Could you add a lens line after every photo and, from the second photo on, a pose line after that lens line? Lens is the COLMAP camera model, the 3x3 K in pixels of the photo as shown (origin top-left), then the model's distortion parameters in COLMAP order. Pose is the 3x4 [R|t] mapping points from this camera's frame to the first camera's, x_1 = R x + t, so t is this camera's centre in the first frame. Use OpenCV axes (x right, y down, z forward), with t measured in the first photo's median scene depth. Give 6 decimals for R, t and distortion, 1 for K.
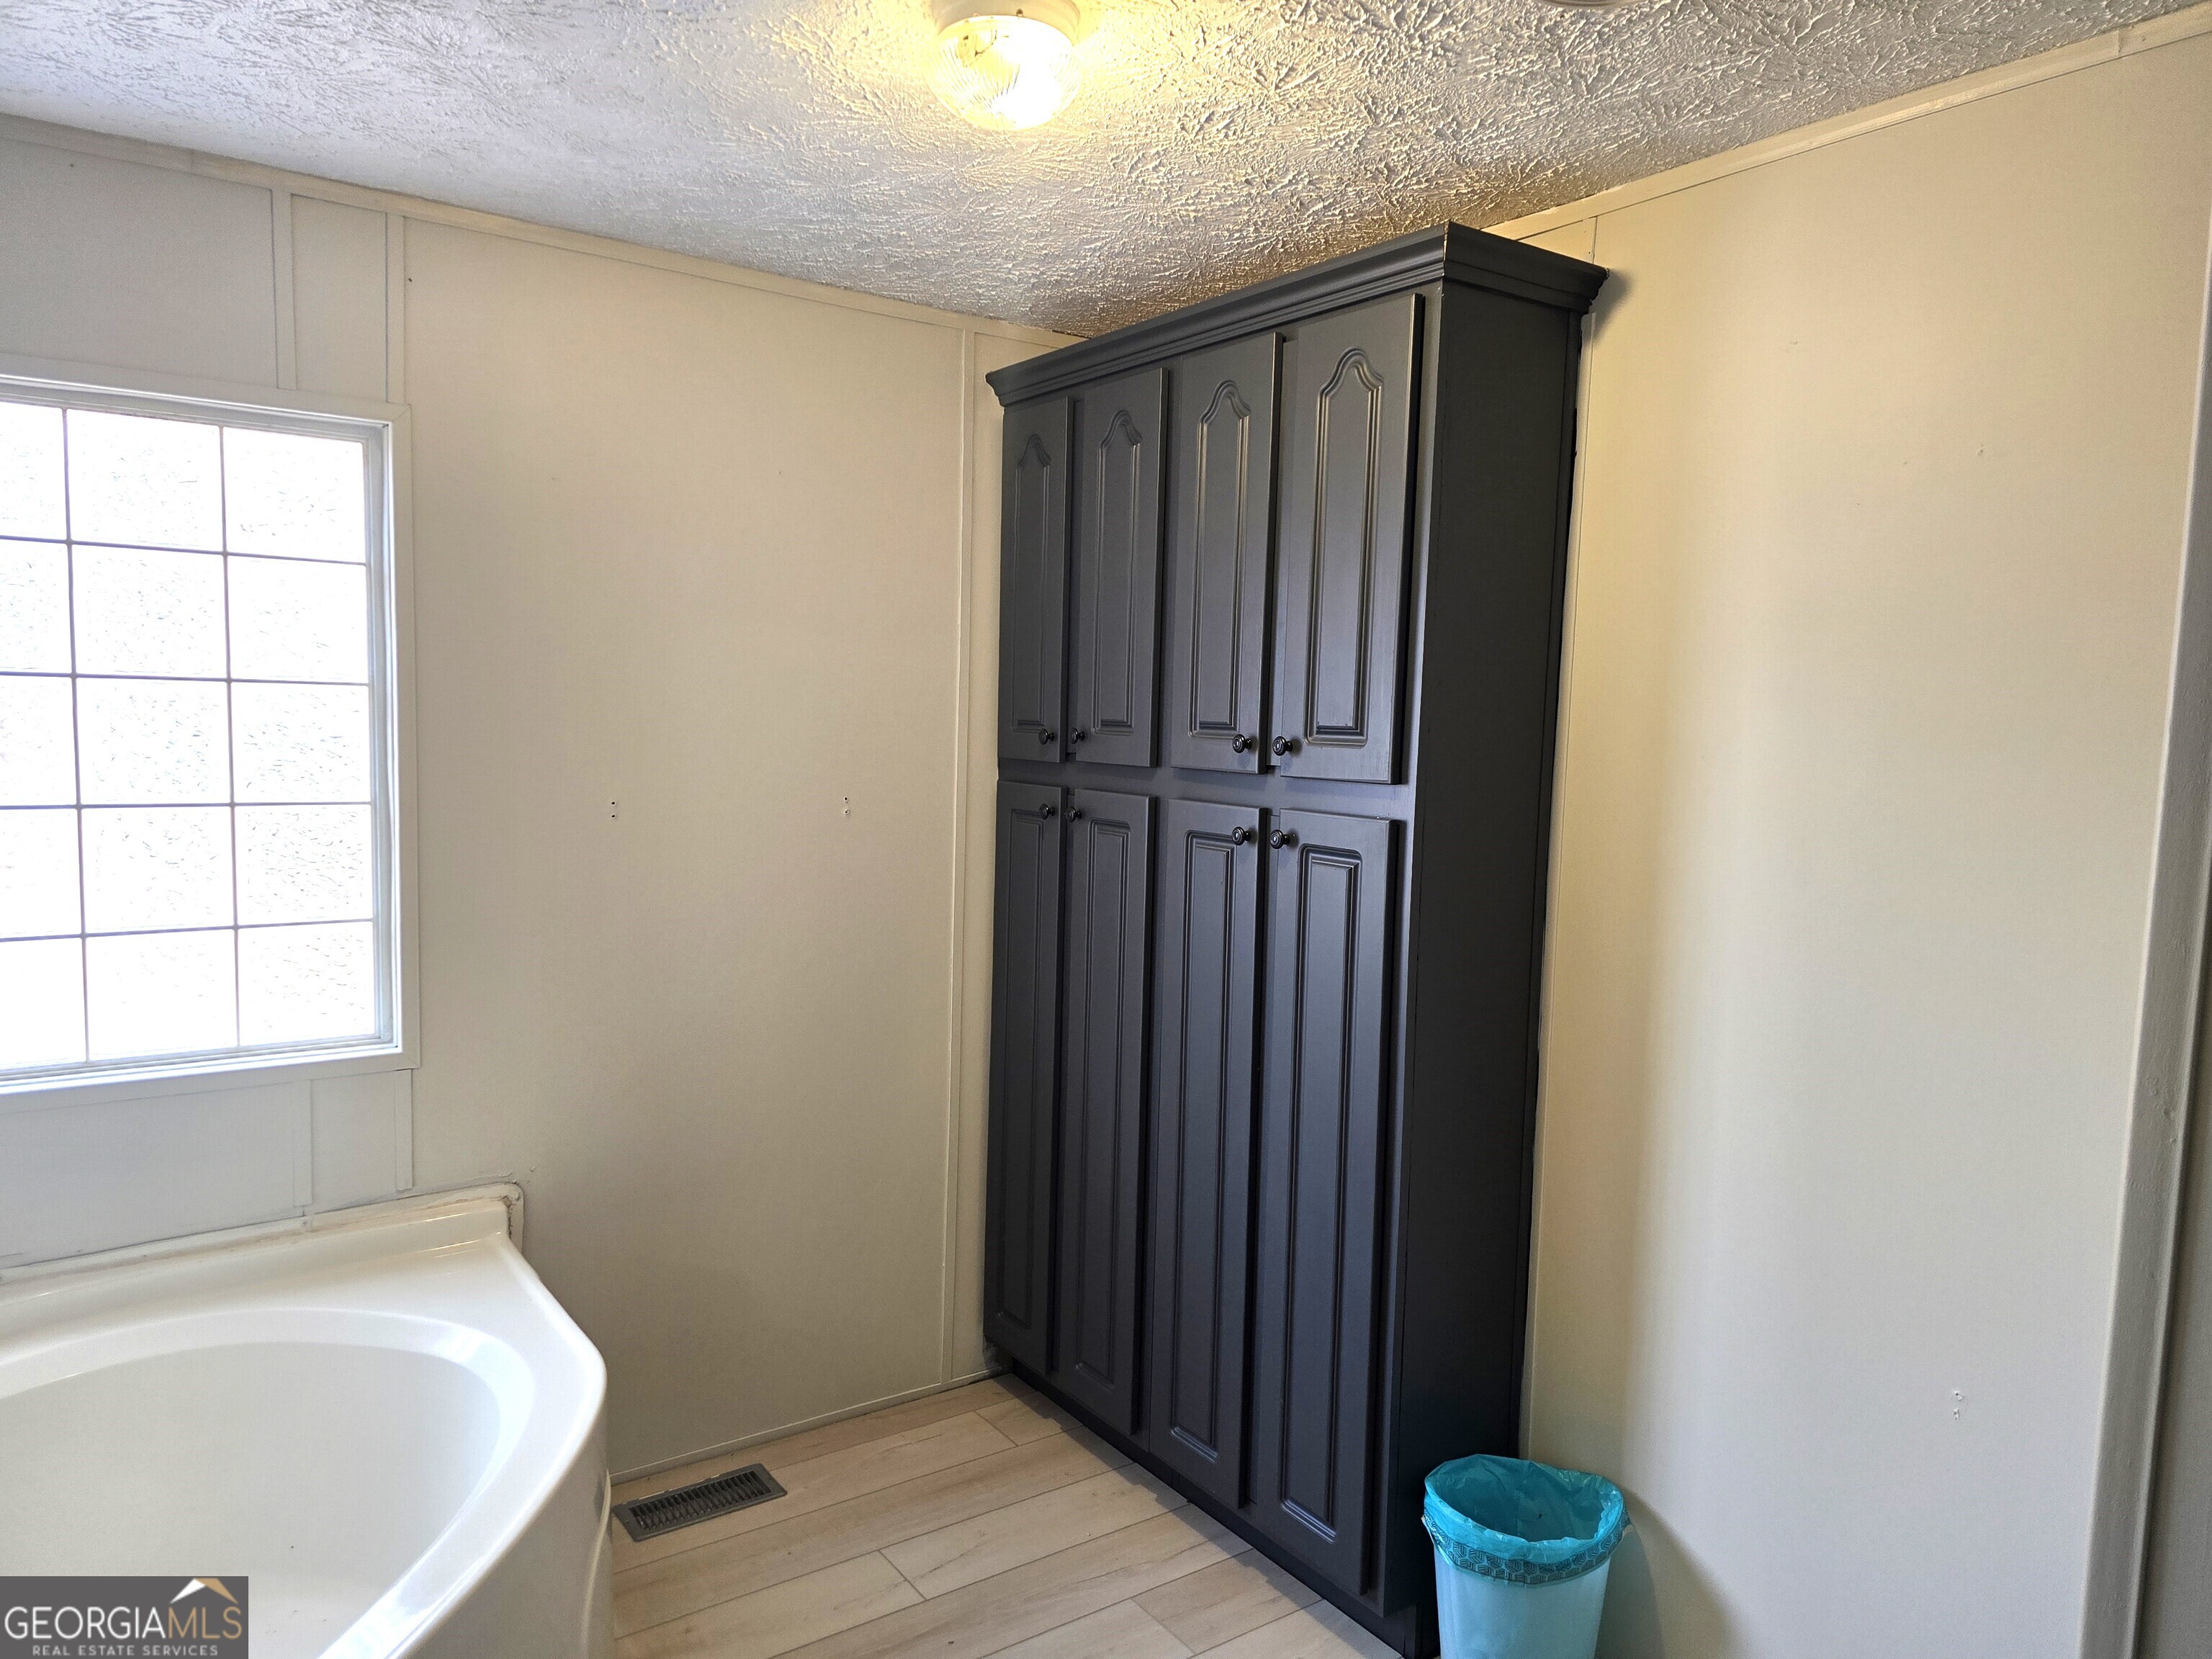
lens RADIAL K [[1468.3, 0, 1106.0], [0, 1468.3, 829.5], [0, 0, 1]] dist [0.071074, -0.055552]
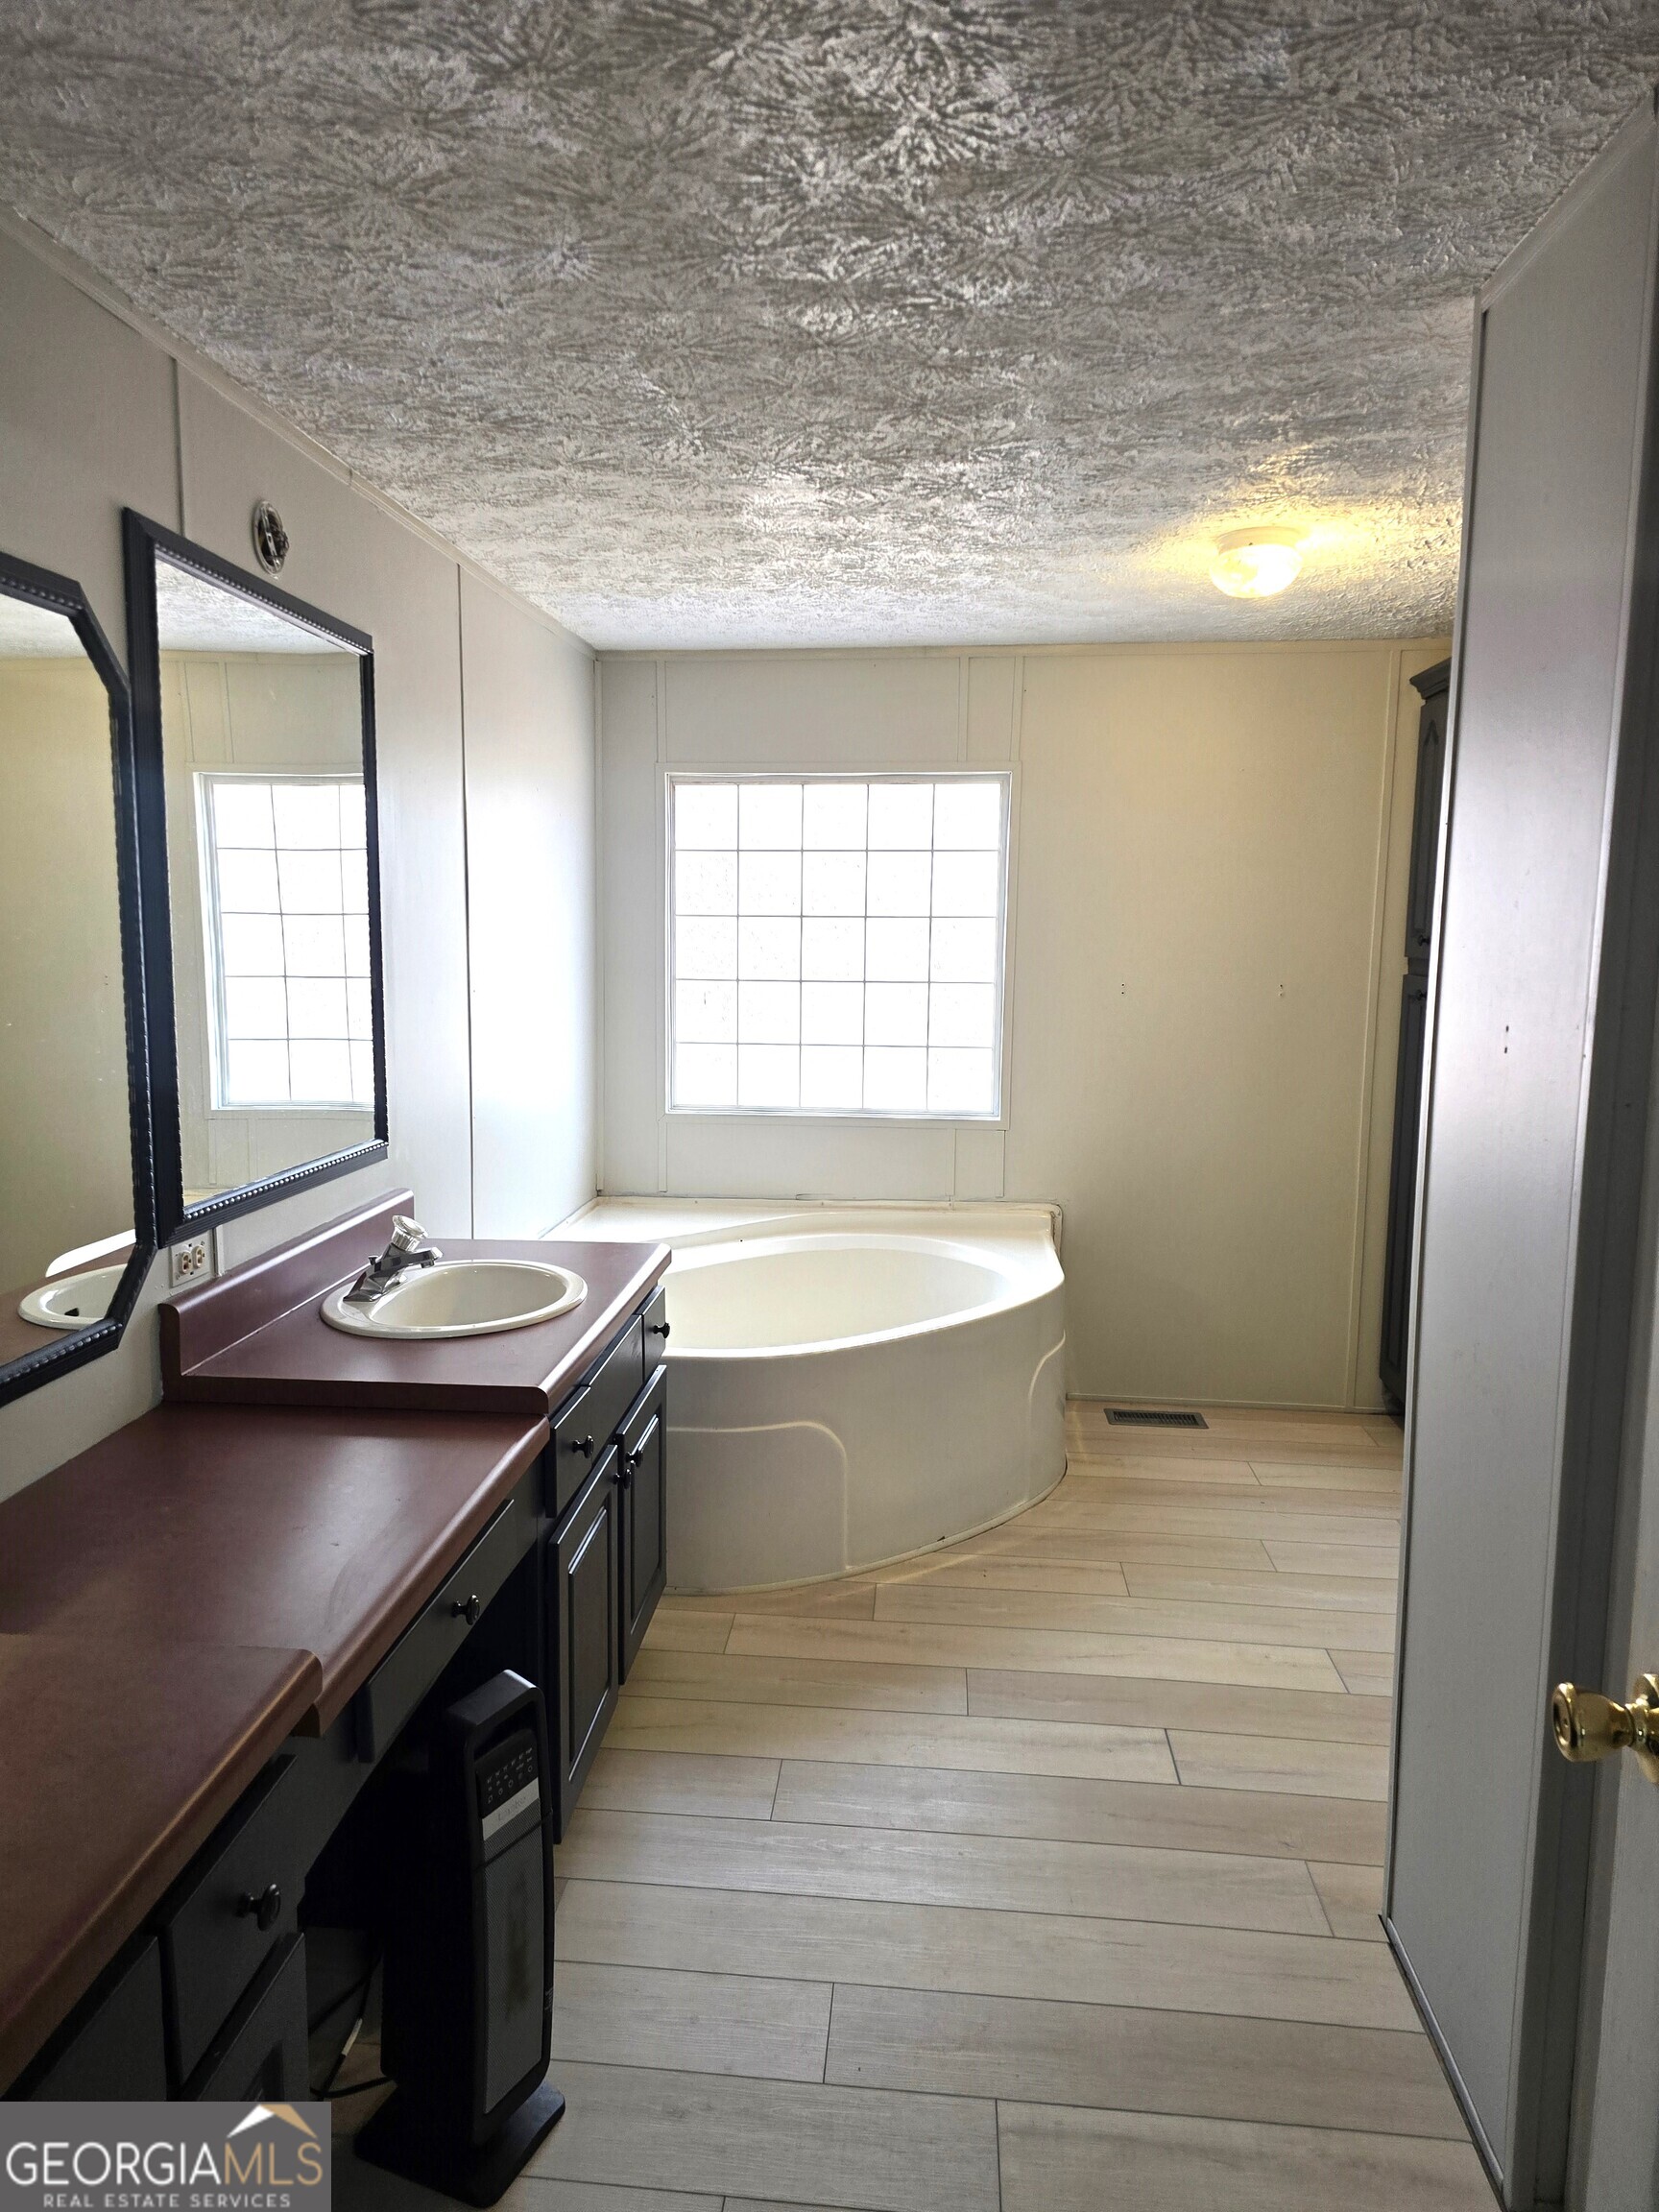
lens RADIAL K [[1473.4, 0, 795.7], [0, 1473.4, 1096.2], [0, 0, 1]] dist [0.063462, -0.048766]
pose [[0.749539, 0.055358, -0.659641, 0.515955], [-0.043113, 0.998464, 0.034803, 0.067646], [0.660554, 0.002353, 0.750775, -0.504194]]
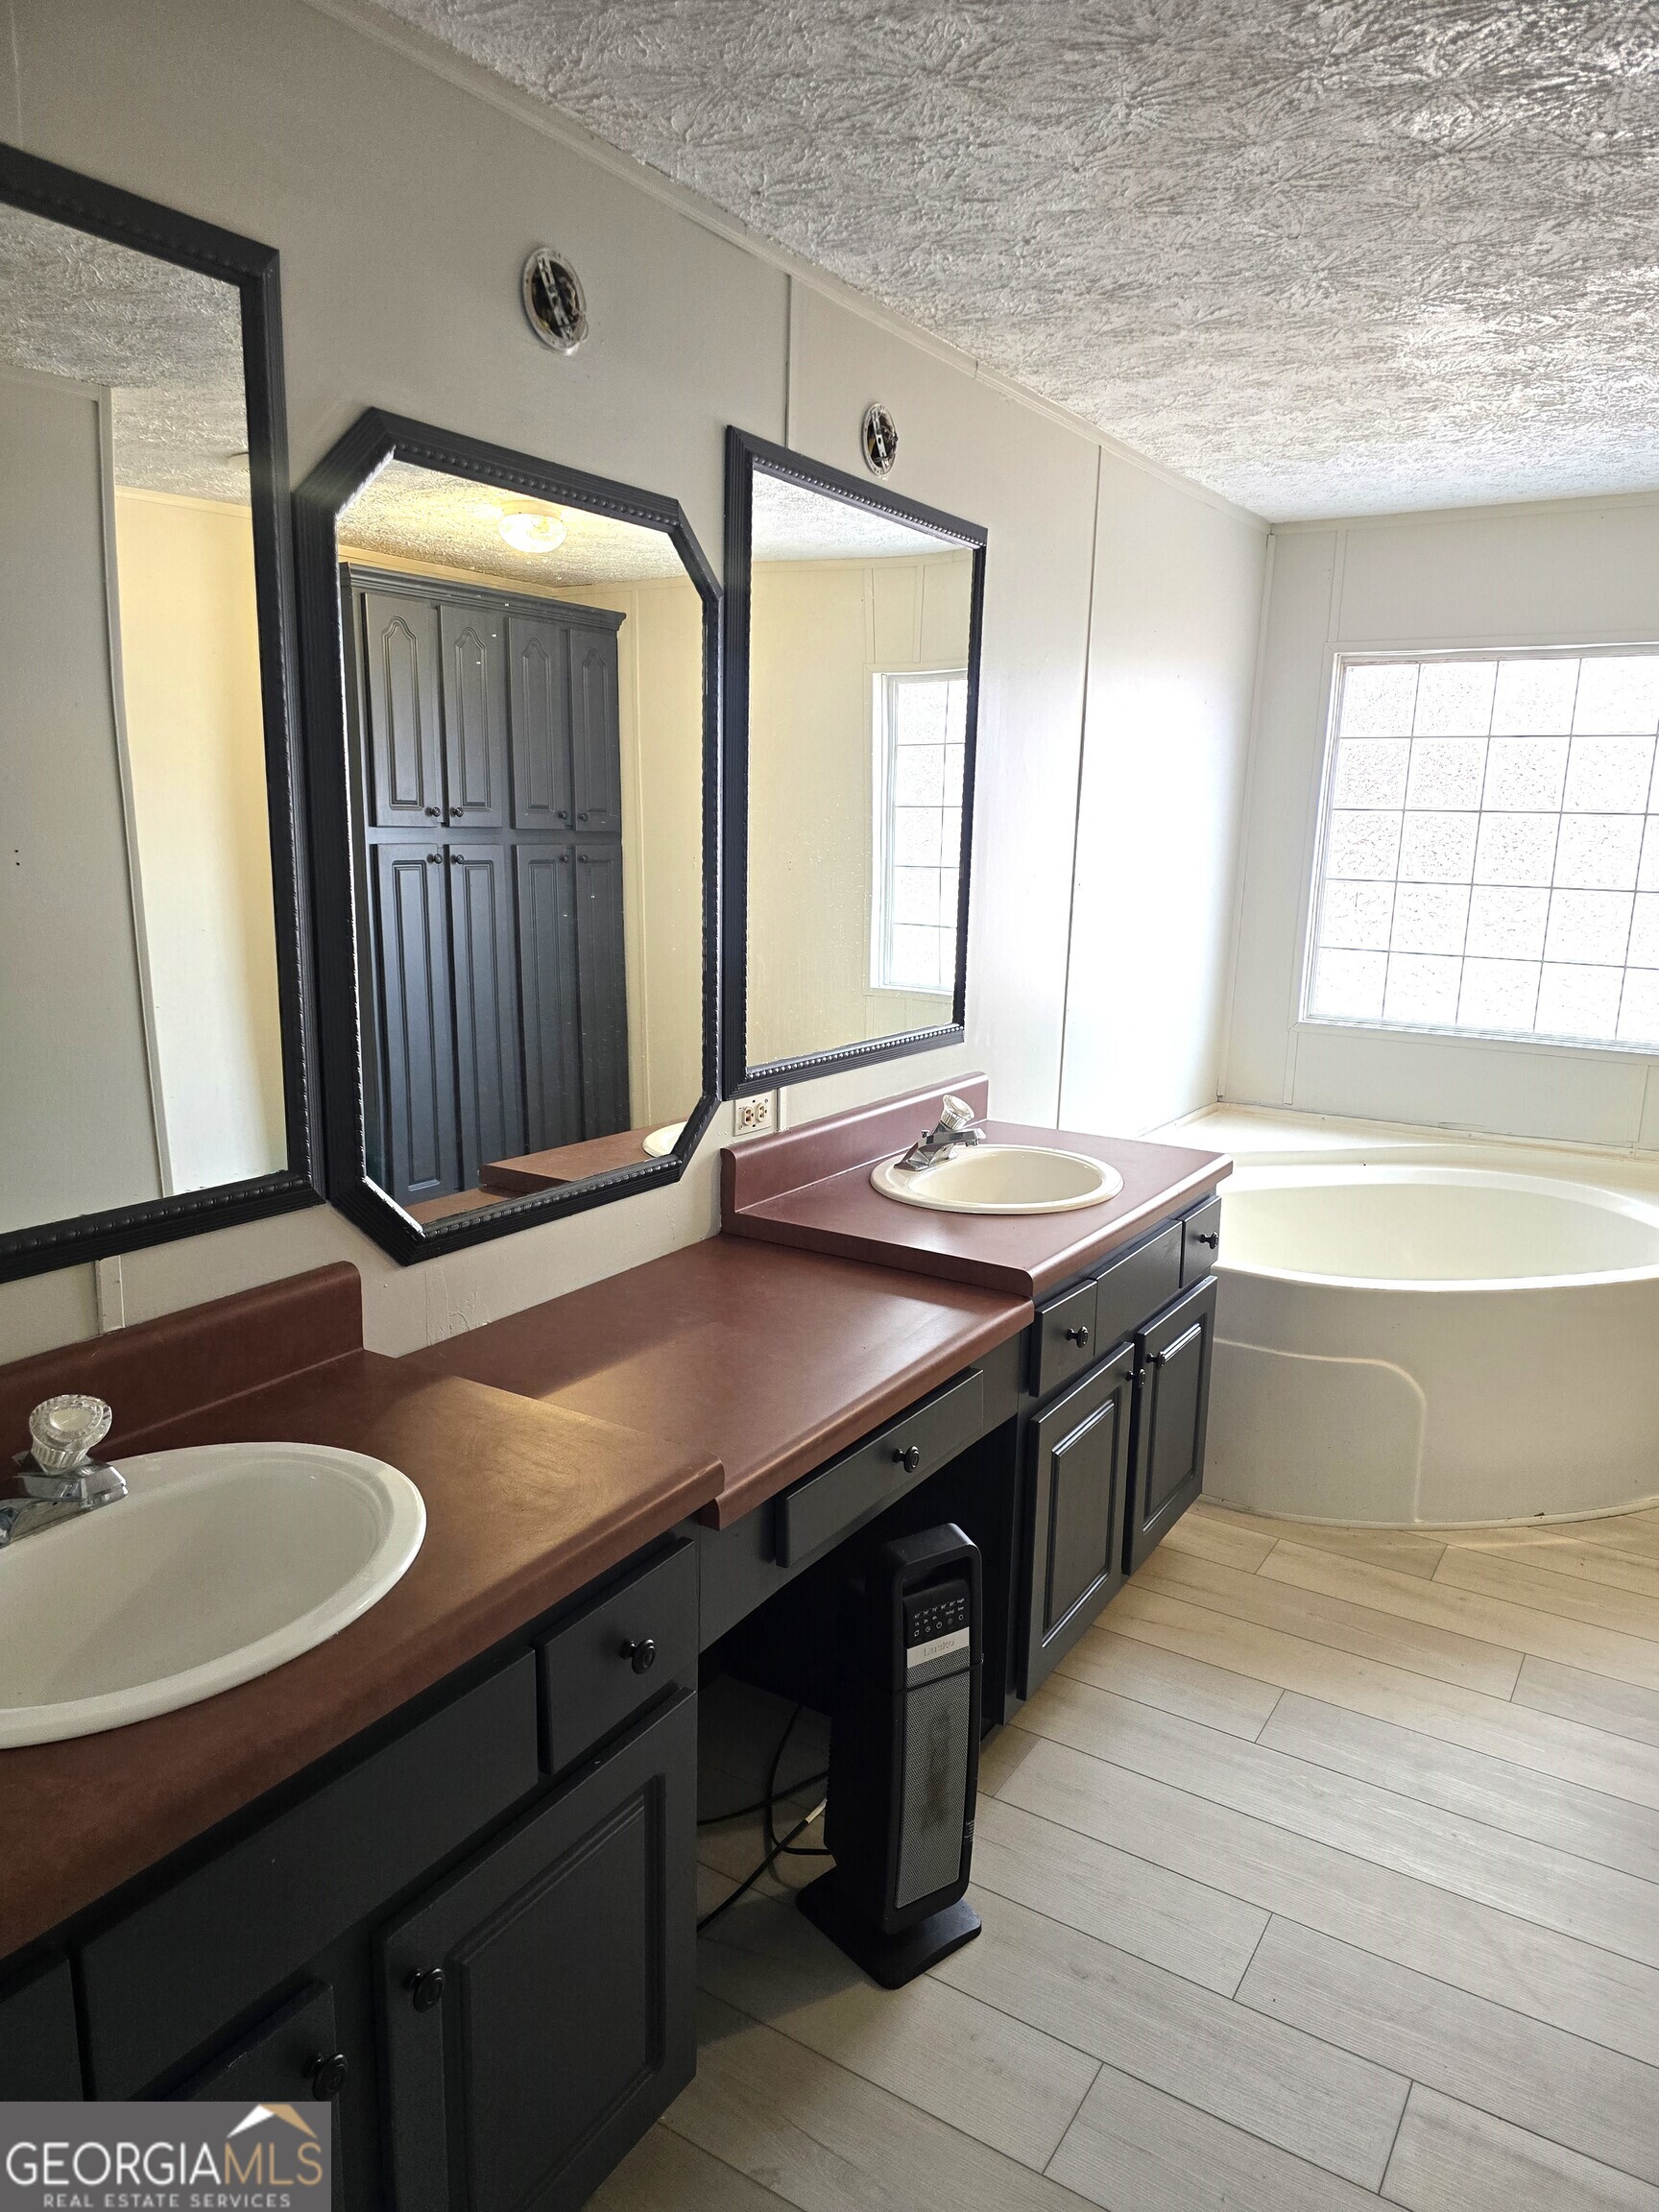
lens RADIAL K [[1468.3, 0, 829.5], [0, 1468.3, 1106.0], [0, 0, 1]] dist [0.071074, -0.055552]
pose [[0.389561, 0.167373, -0.905665, 0.569915], [-0.093743, 0.985447, 0.141795, 0.062249], [0.916217, 0.029662, 0.399582, -0.438662]]
